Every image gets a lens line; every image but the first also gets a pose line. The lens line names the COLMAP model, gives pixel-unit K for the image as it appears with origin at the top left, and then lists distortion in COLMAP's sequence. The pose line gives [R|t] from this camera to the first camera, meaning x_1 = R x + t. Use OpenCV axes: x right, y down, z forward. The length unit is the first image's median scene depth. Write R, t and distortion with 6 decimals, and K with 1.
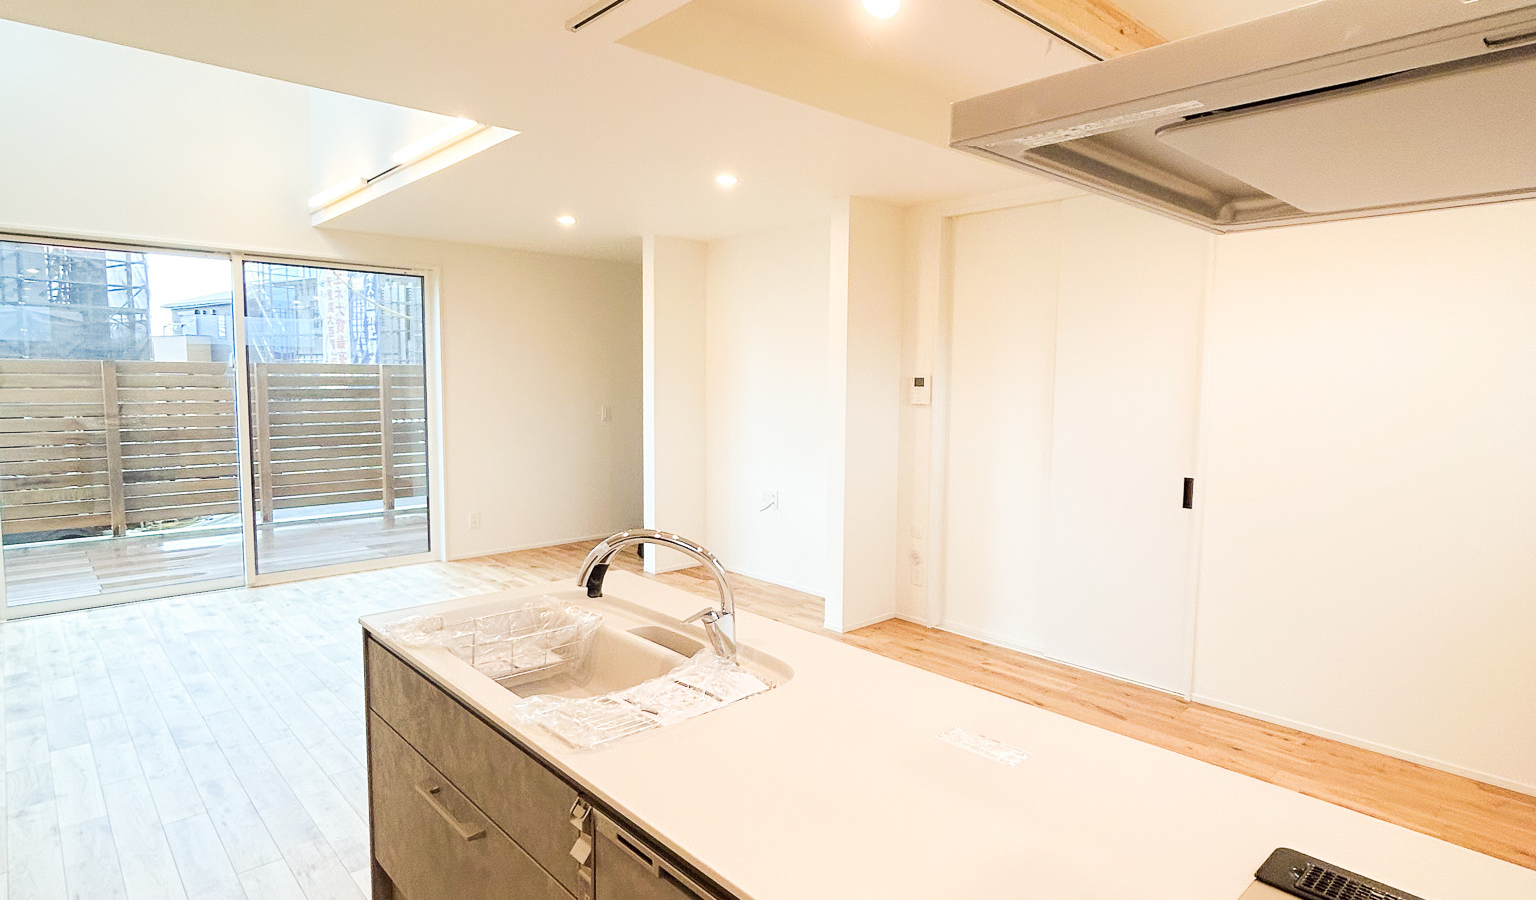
lens RADIAL K [[827.7, 0, 770.8], [0, 827.7, 448.4], [0, 0, 1]] dist [-0.003612, -0.000028]
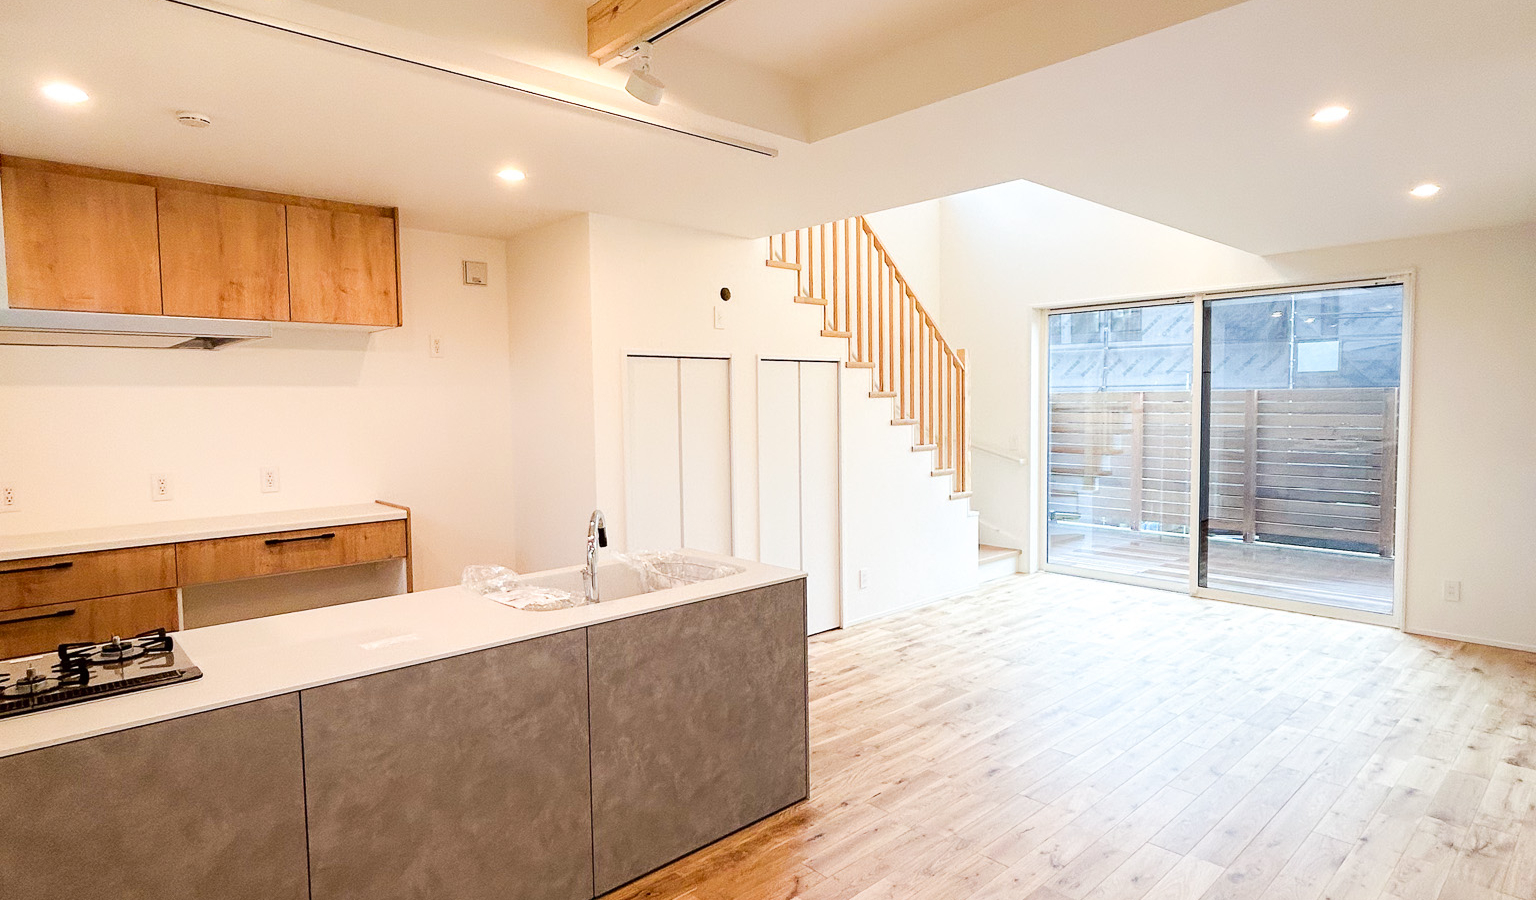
lens RADIAL K [[827.7, 0, 770.8], [0, 827.7, 448.4], [0, 0, 1]] dist [-0.003612, -0.000028]
pose [[0.009878, 0.050108, -0.998695, 0.623146], [-0.075175, 0.995955, 0.049227, -0.054415], [0.997121, 0.074590, 0.013605, 0.558590]]
